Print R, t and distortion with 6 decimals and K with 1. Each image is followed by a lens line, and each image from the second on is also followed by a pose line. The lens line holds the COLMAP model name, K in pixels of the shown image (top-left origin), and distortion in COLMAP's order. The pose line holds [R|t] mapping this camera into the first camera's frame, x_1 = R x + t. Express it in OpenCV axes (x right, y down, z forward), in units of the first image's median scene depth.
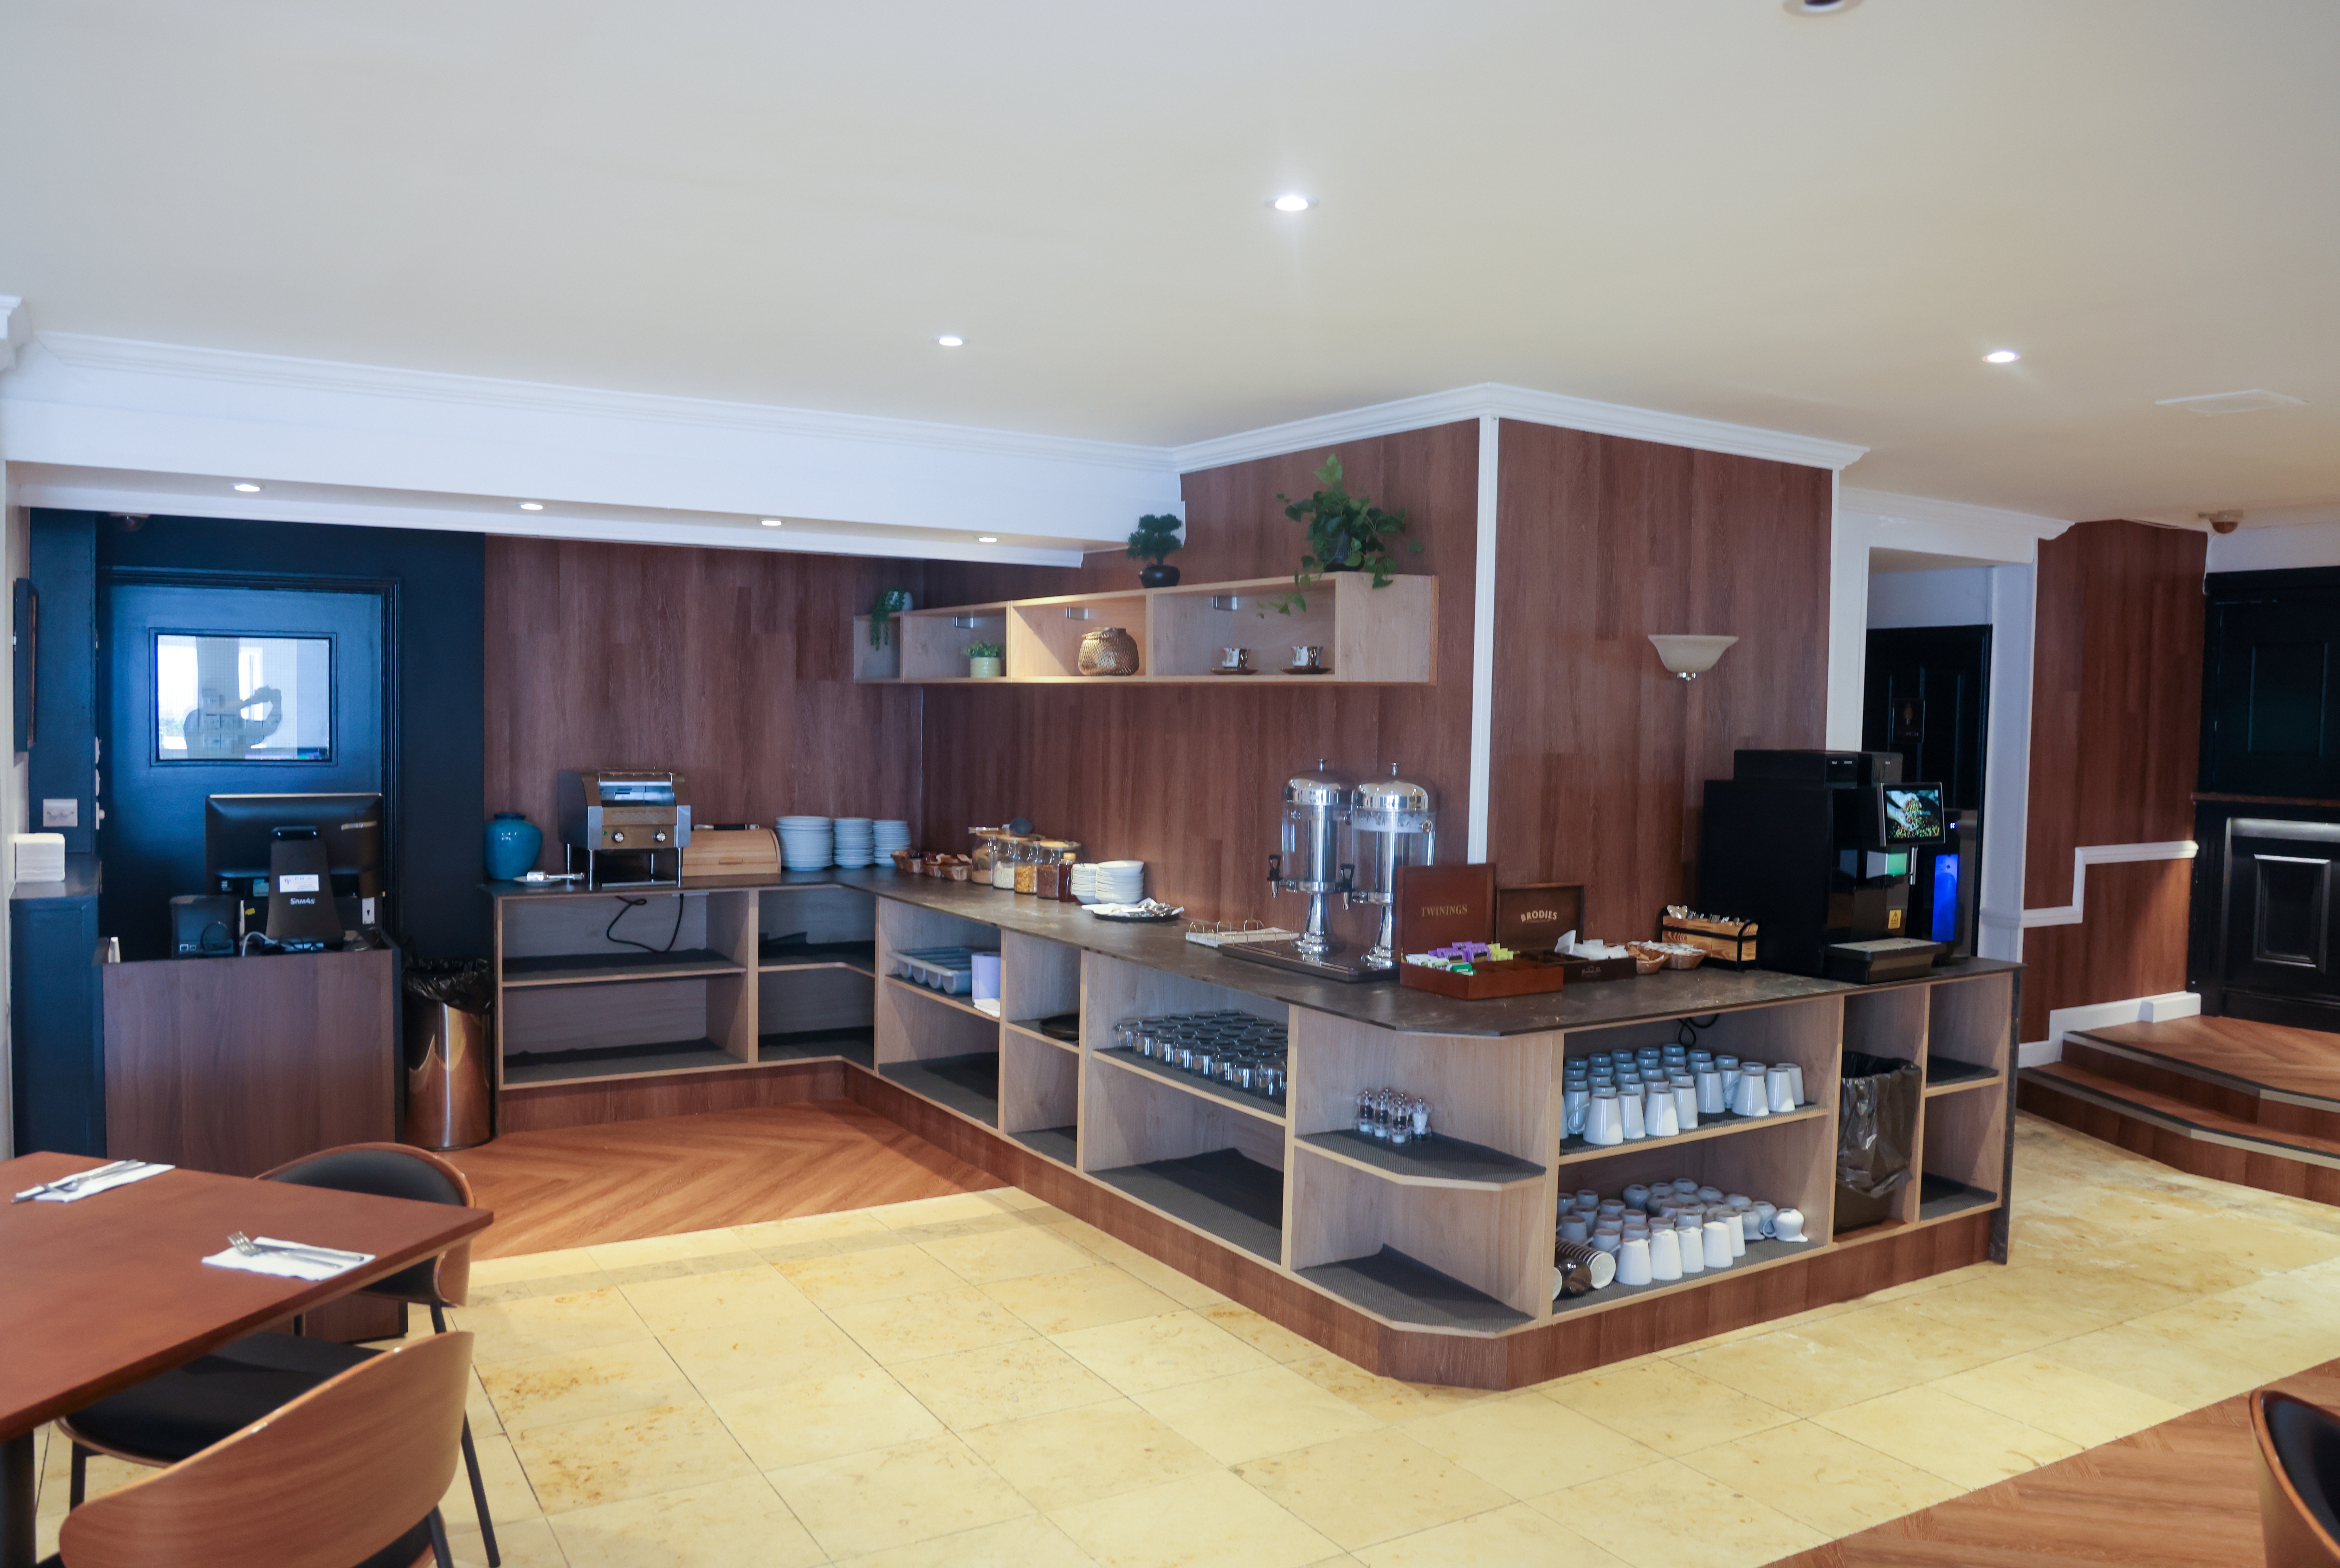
lens RADIAL K [[1718.4, 0, 1188.5], [0, 1718.4, 816.7], [0, 0, 1]] dist [-0.093777, 0.069197]
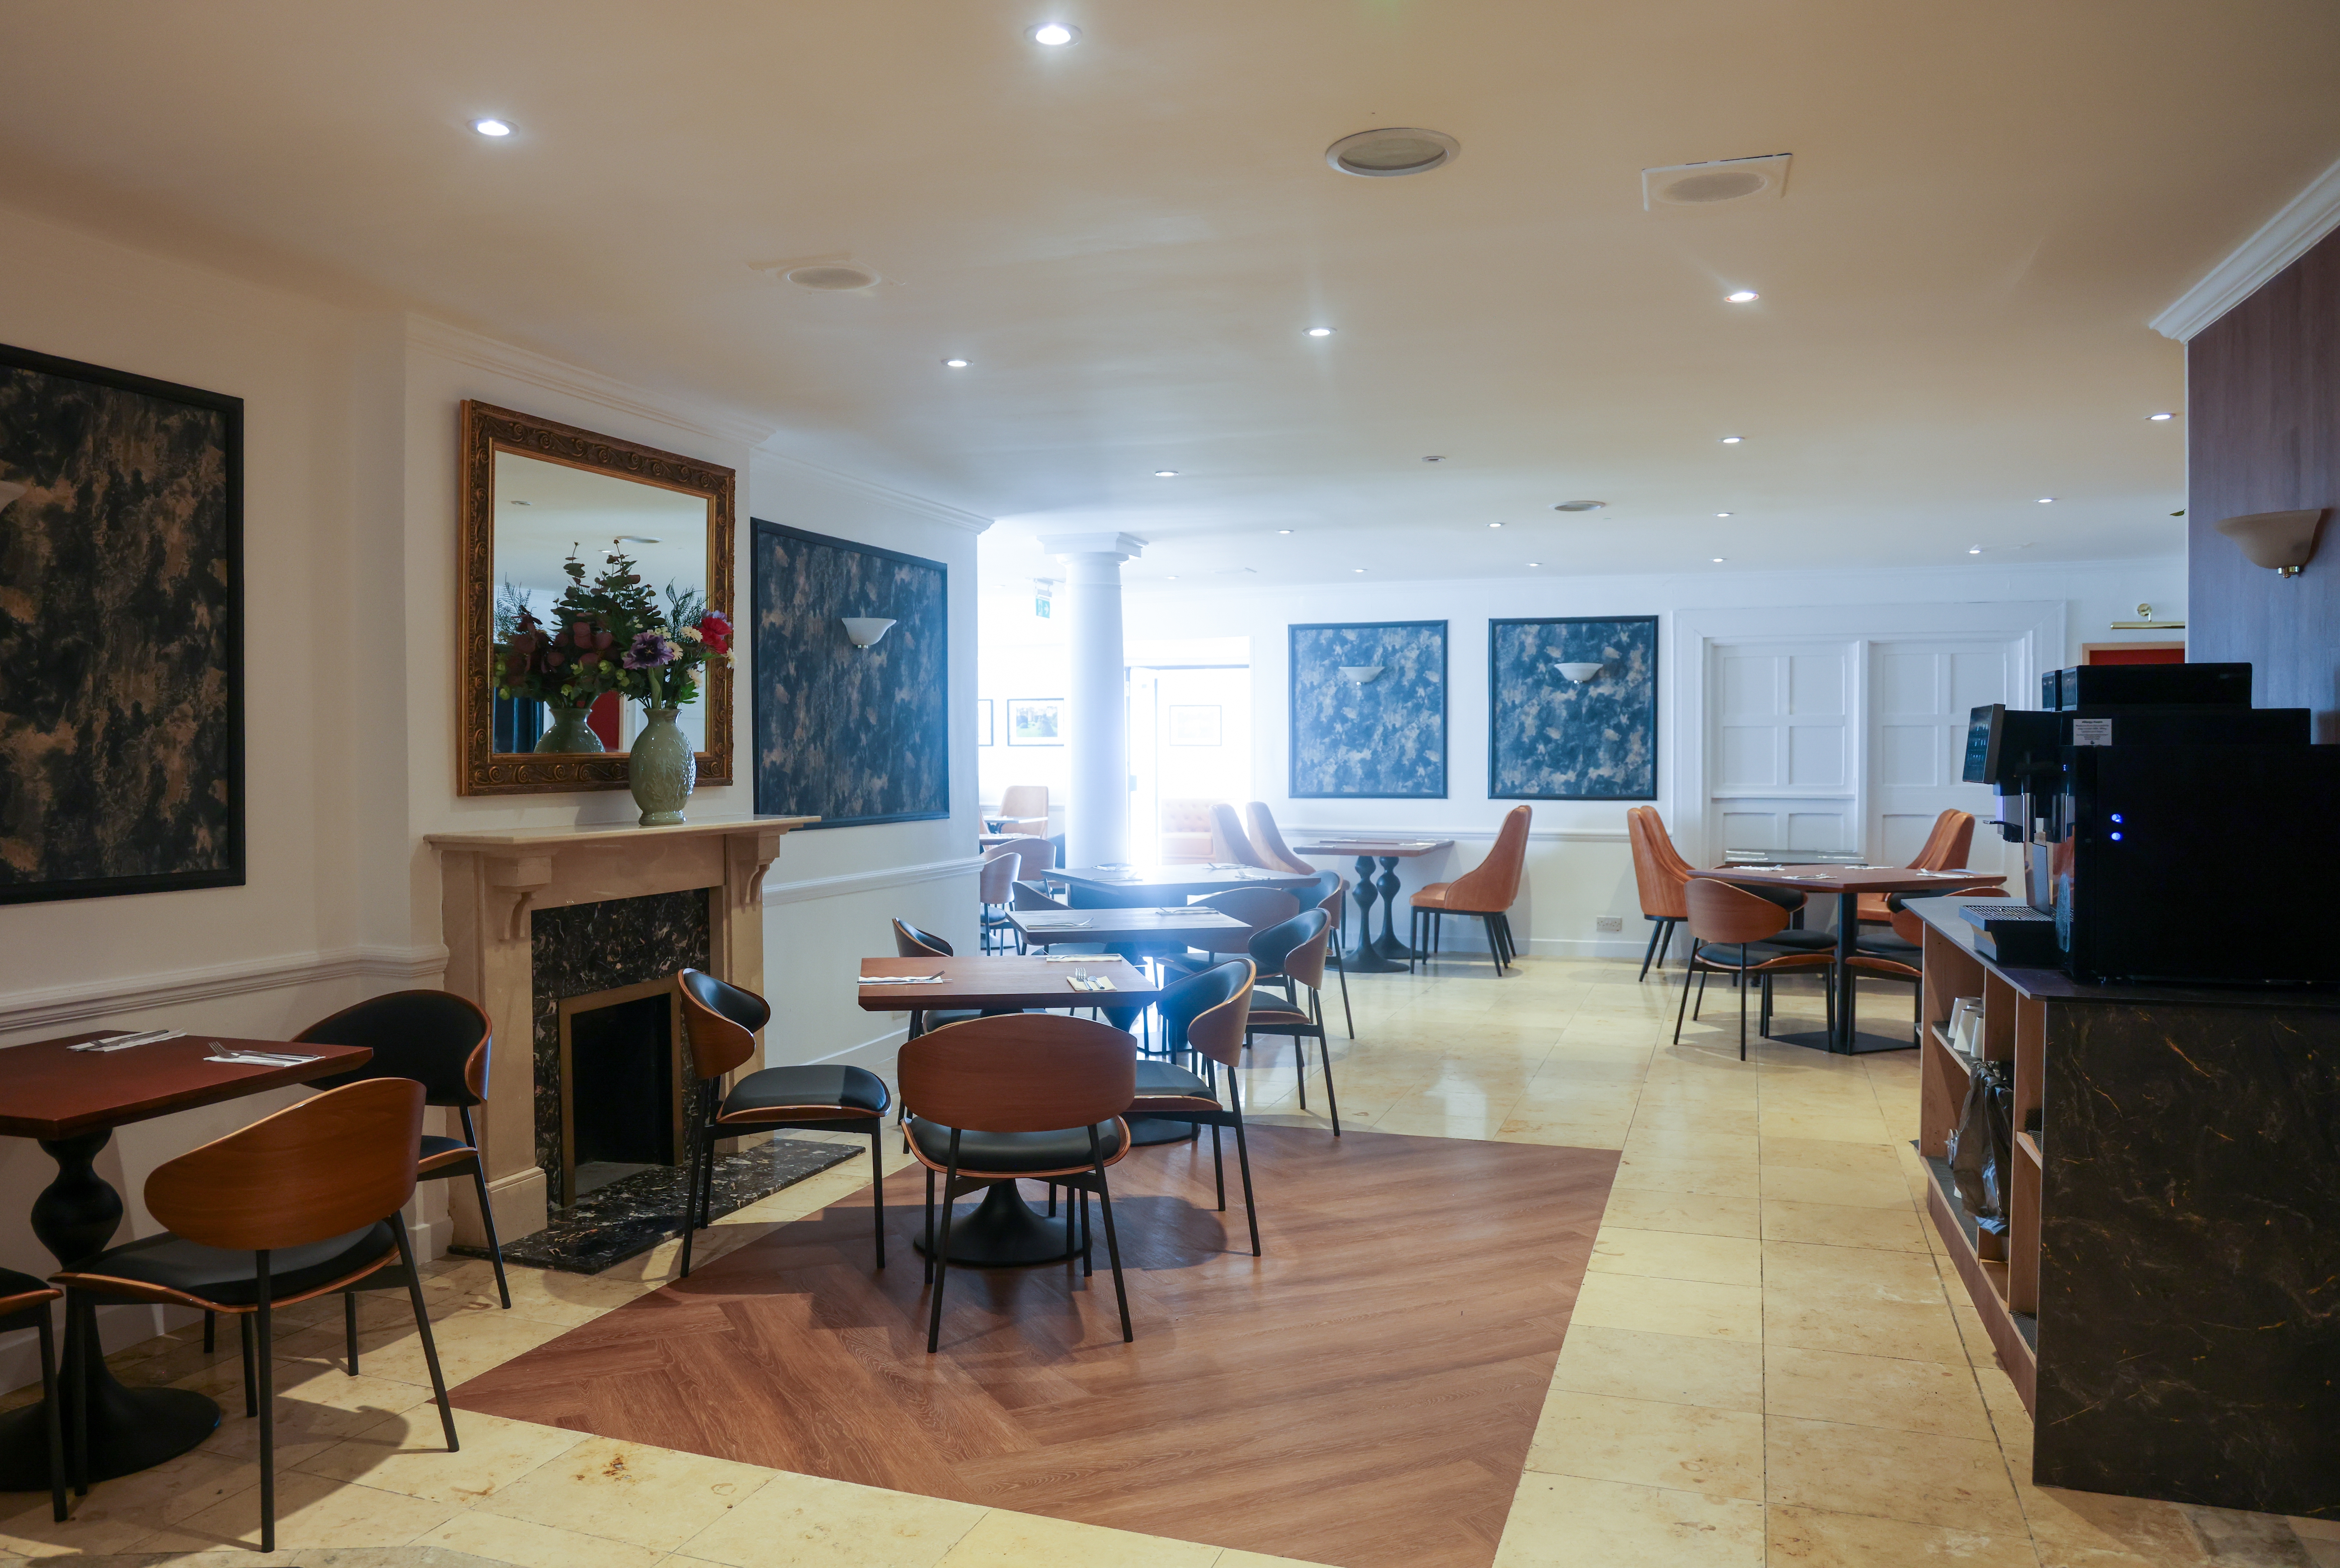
lens RADIAL K [[1718.4, 0, 1085.5], [0, 1718.4, 779.1], [0, 0, 1]] dist [-0.093777, 0.069197]
pose [[-0.788356, -0.004870, -0.615200, 1.172021], [-0.050871, 0.997060, 0.057296, -0.008976], [0.613113, 0.076466, -0.786286, 1.284968]]
